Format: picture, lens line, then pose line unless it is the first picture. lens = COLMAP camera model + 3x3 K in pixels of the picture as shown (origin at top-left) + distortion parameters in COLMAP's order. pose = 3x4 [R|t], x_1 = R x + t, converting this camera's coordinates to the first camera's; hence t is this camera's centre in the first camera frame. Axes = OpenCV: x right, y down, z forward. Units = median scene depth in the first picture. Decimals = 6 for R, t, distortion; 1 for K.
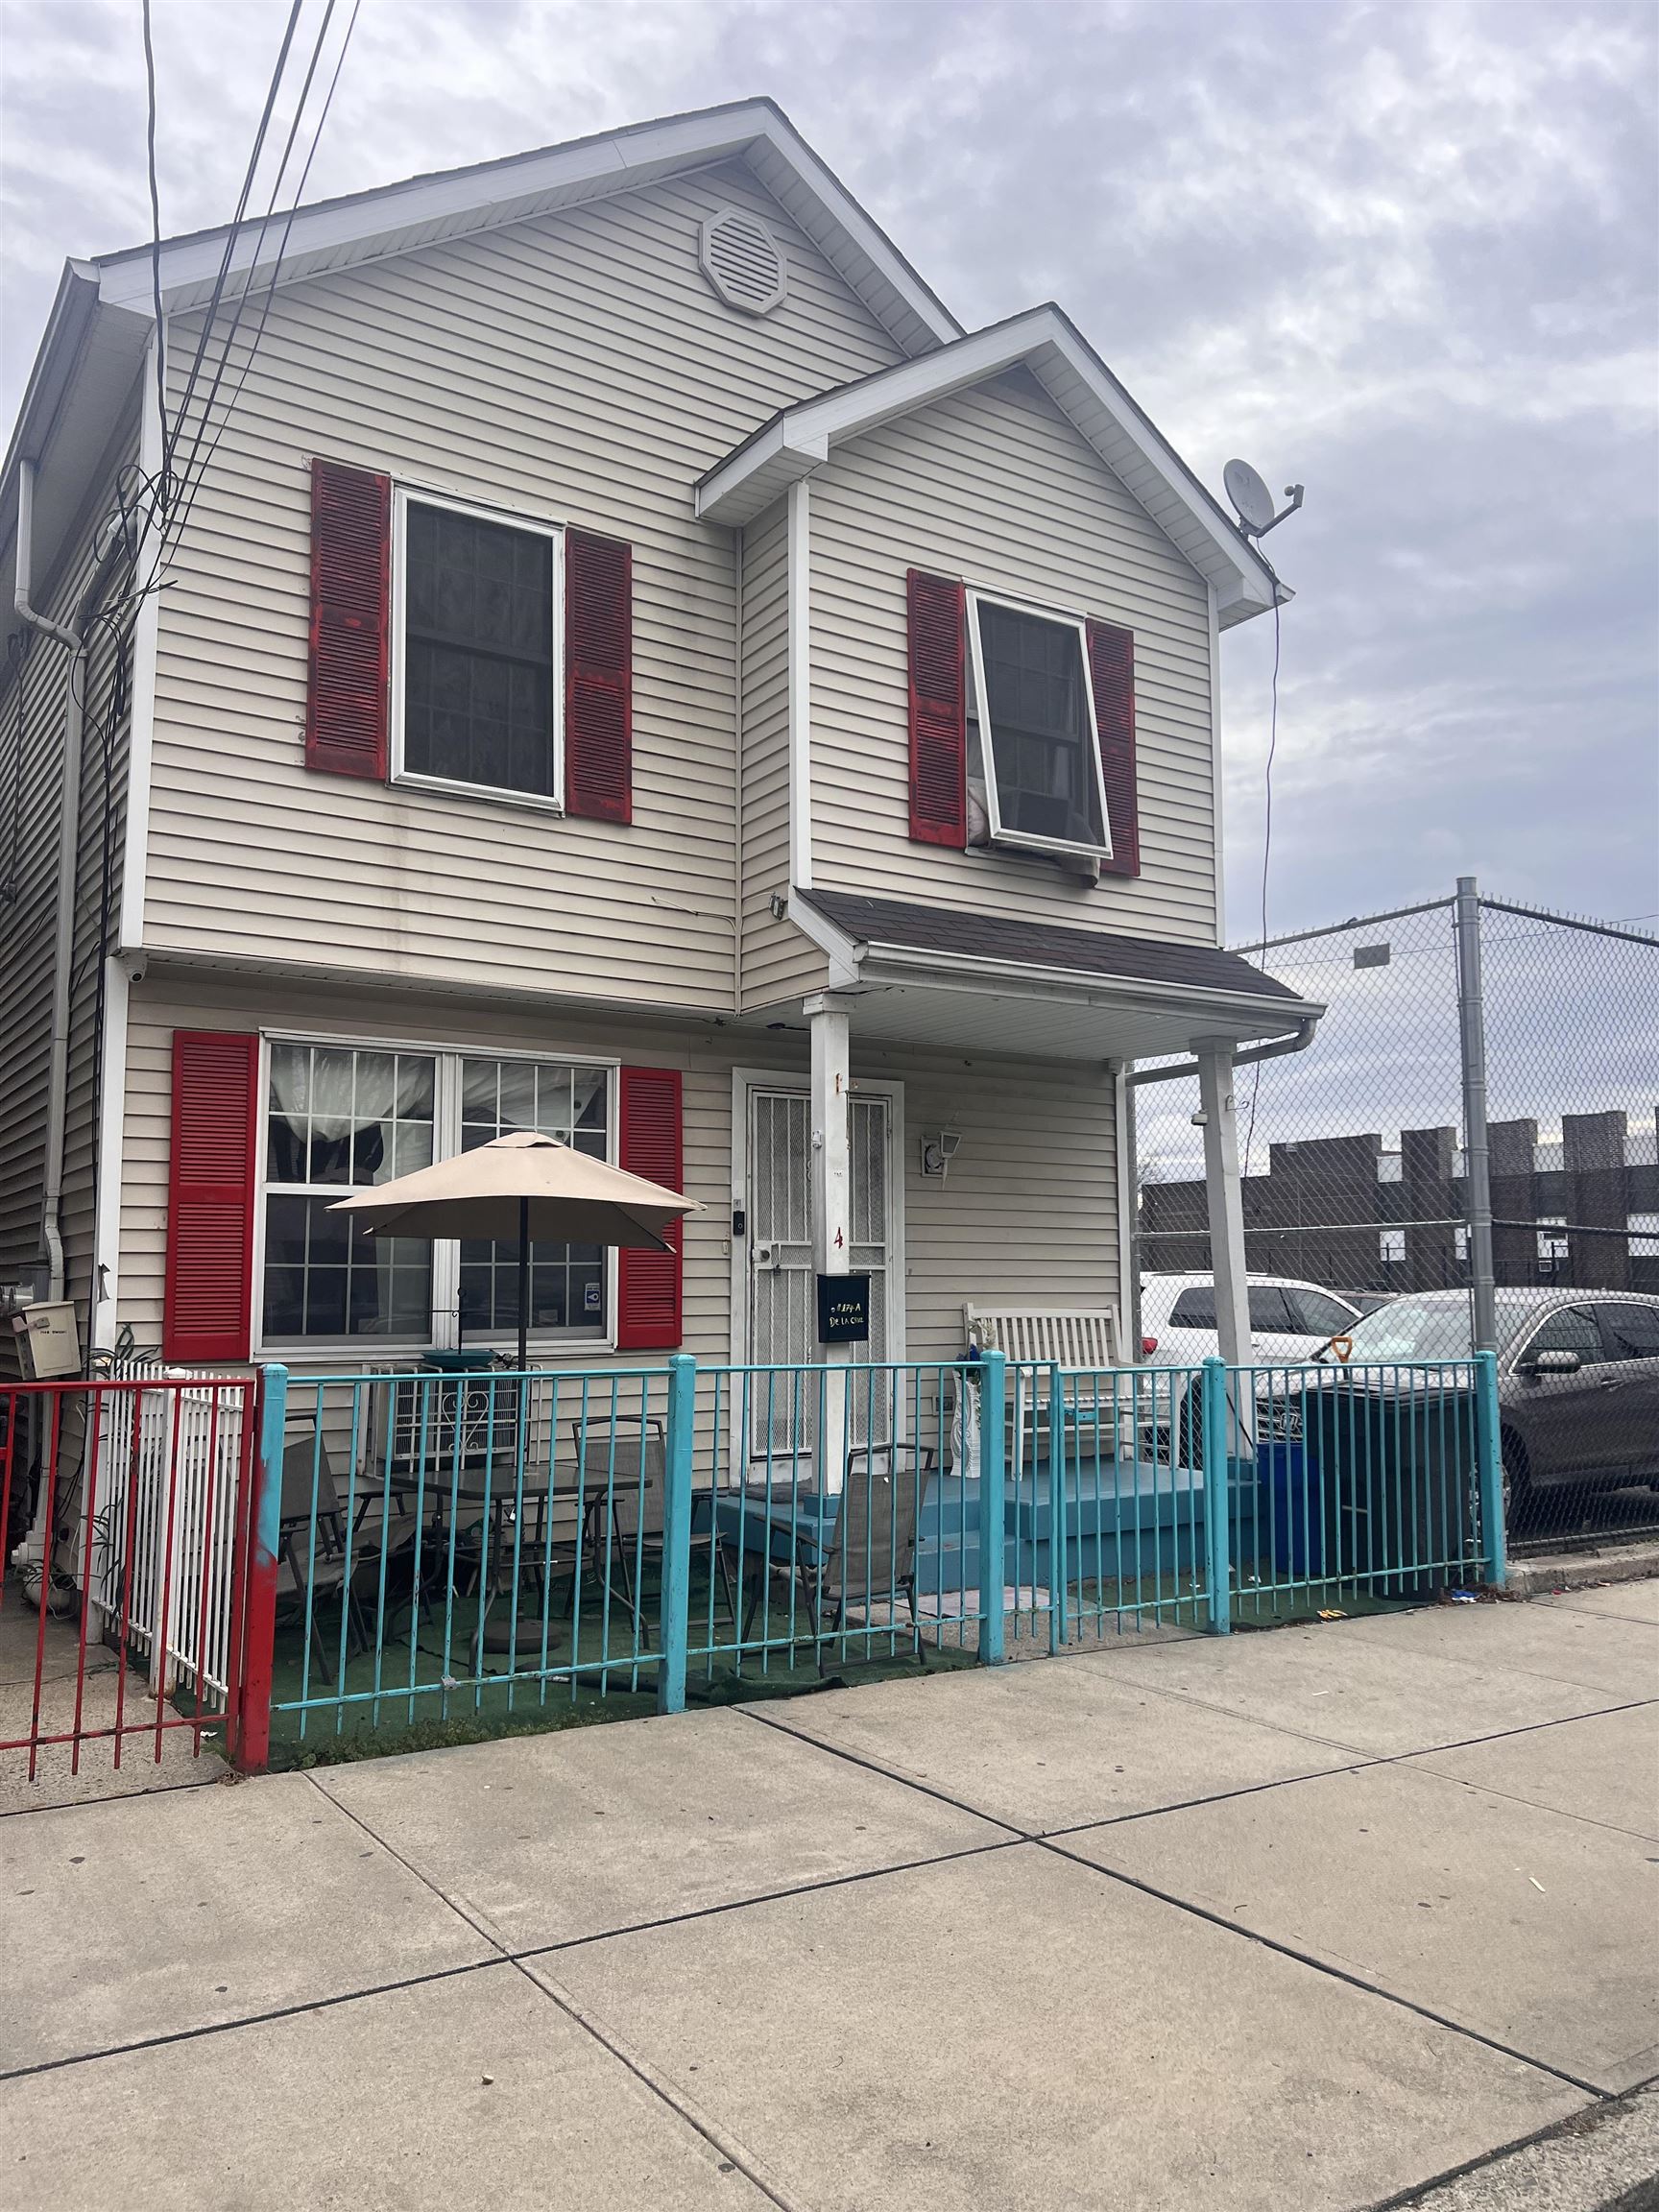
lens RADIAL K [[1782.2, 0, 829.5], [0, 1782.2, 1106.0], [0, 0, 1]] dist [0.081198, -0.120958]
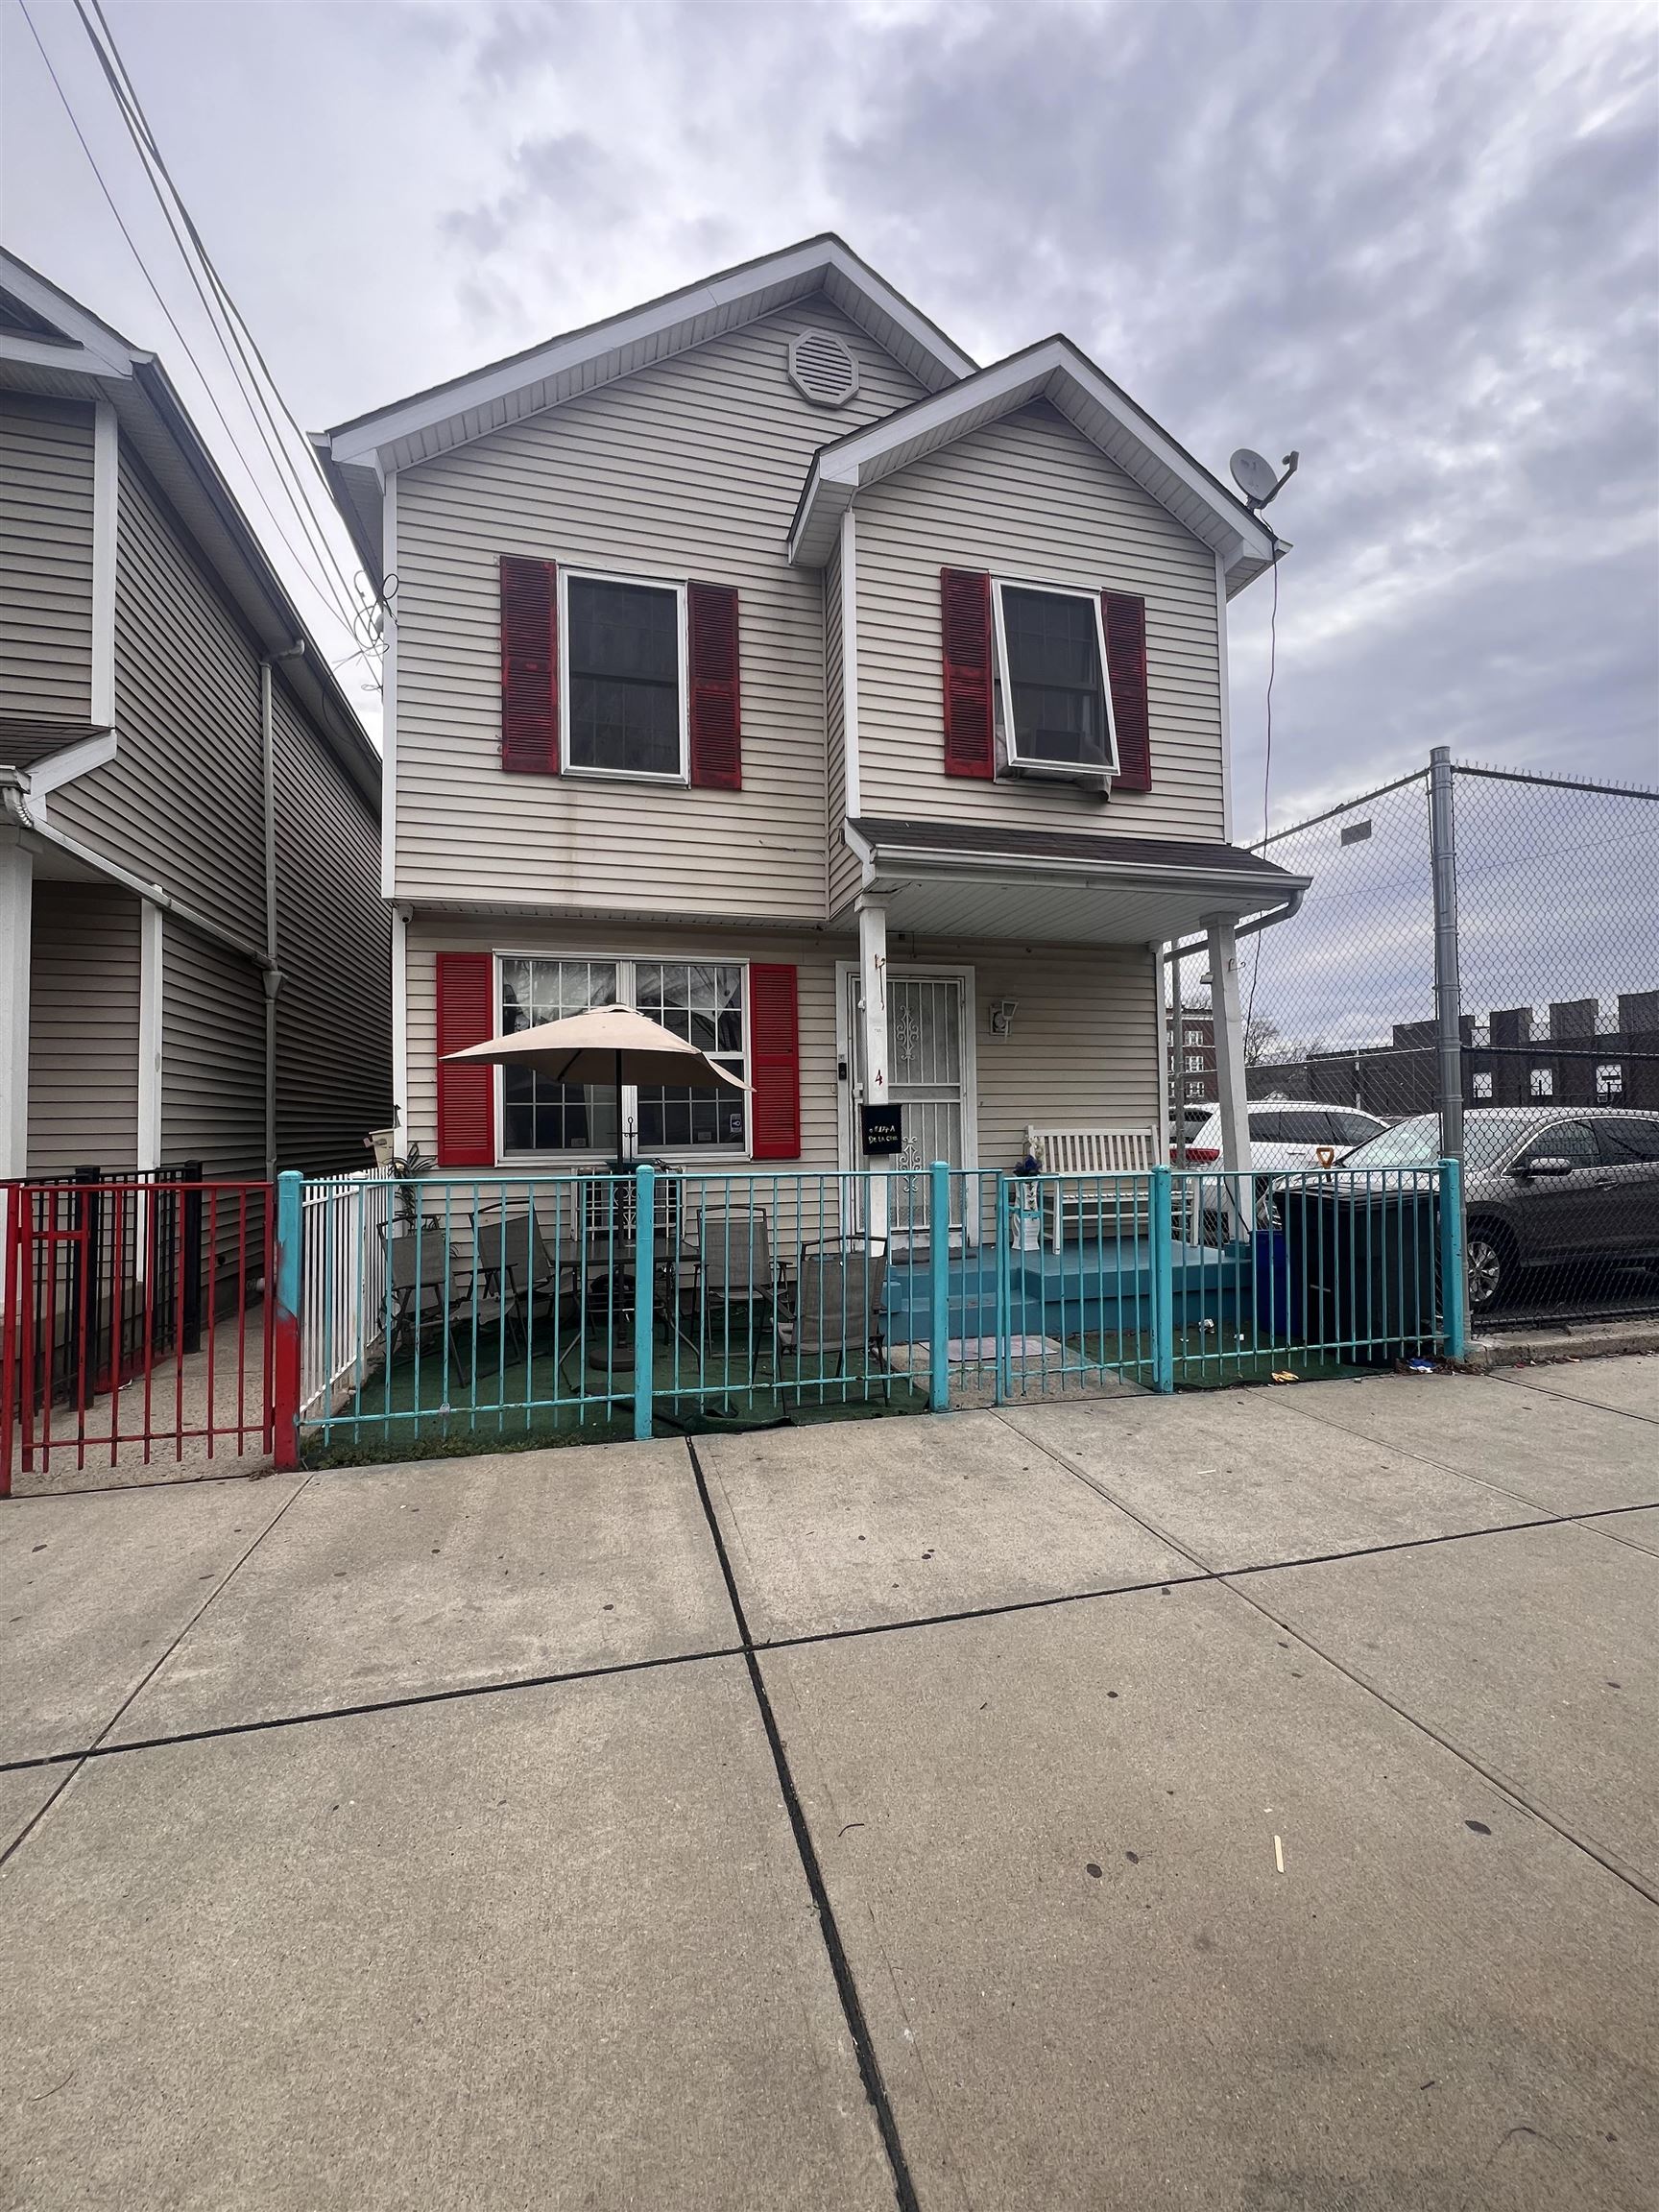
lens RADIAL K [[905.8, 0, 829.5], [0, 905.8, 1106.0], [0, 0, 1]] dist [0.001731, 0.000036]
pose [[0.941112, -0.019120, -0.337554, 0.192595], [0.046354, 0.996268, 0.072804, 0.042757], [0.334903, -0.084164, 0.938486, 0.332826]]
